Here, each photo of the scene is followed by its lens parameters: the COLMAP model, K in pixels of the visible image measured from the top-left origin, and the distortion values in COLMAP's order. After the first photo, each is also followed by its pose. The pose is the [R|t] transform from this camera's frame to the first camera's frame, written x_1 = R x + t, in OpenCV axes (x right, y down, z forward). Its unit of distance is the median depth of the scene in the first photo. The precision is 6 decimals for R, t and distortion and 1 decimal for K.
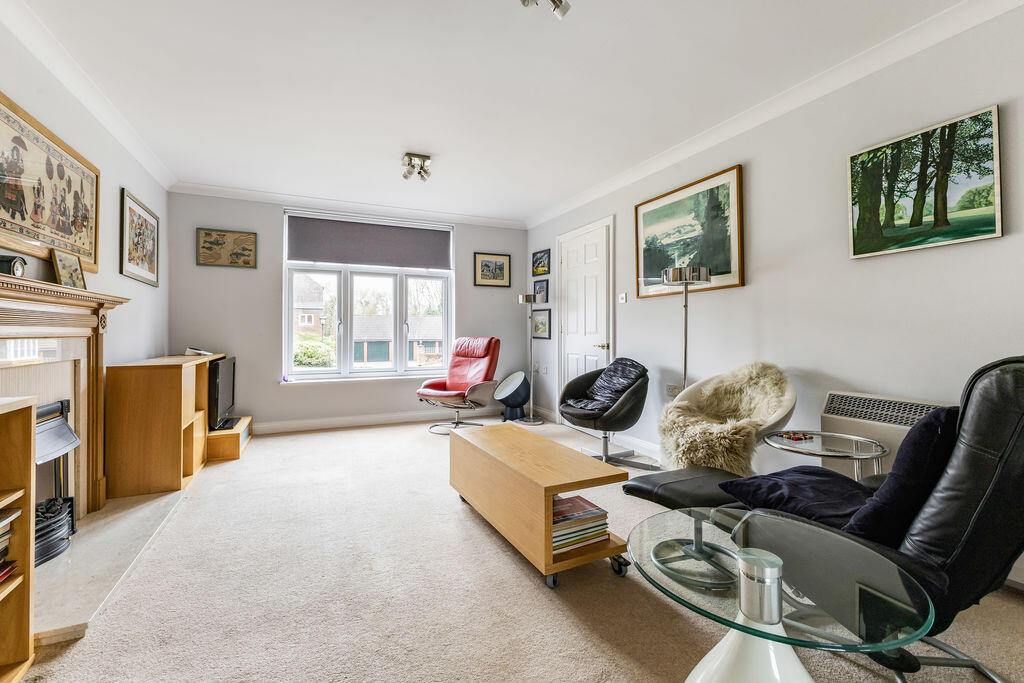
lens RADIAL K [[442.4, 0, 513.5], [0, 442.4, 333.5], [0, 0, 1]] dist [-0.001271, 0.000104]
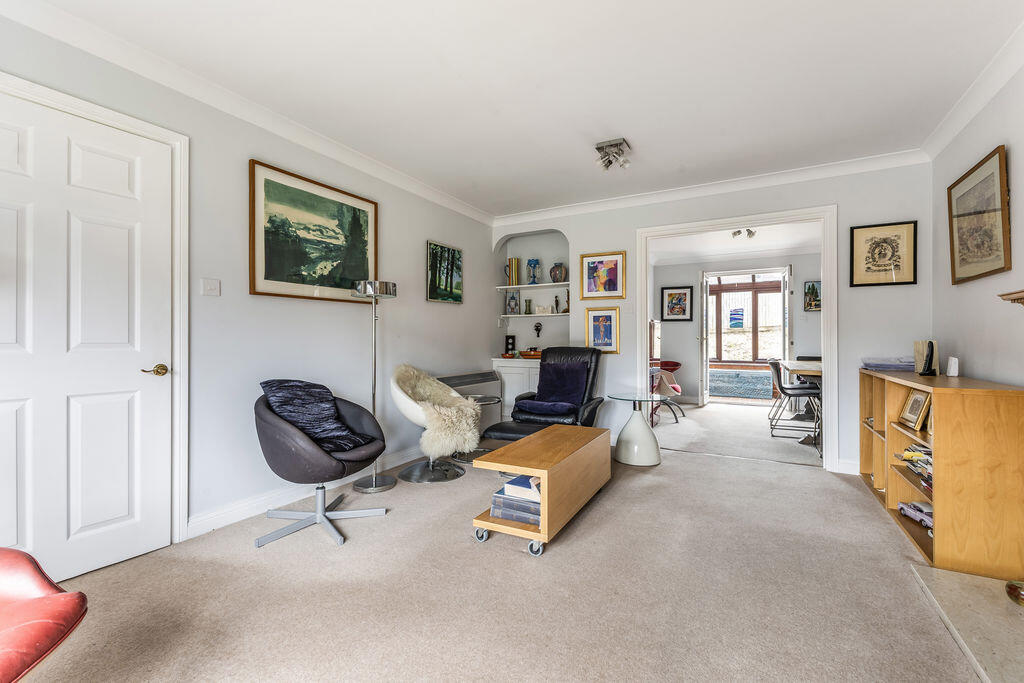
lens RADIAL K [[442.4, 0, 512.5], [0, 442.4, 339.9], [0, 0, 1]] dist [-0.001271, 0.000104]
pose [[-0.583087, 0.004360, 0.812398, -0.887094], [0.002622, 0.999990, -0.003485, -0.008067], [-0.812405, 0.000098, -0.583093, 1.836625]]
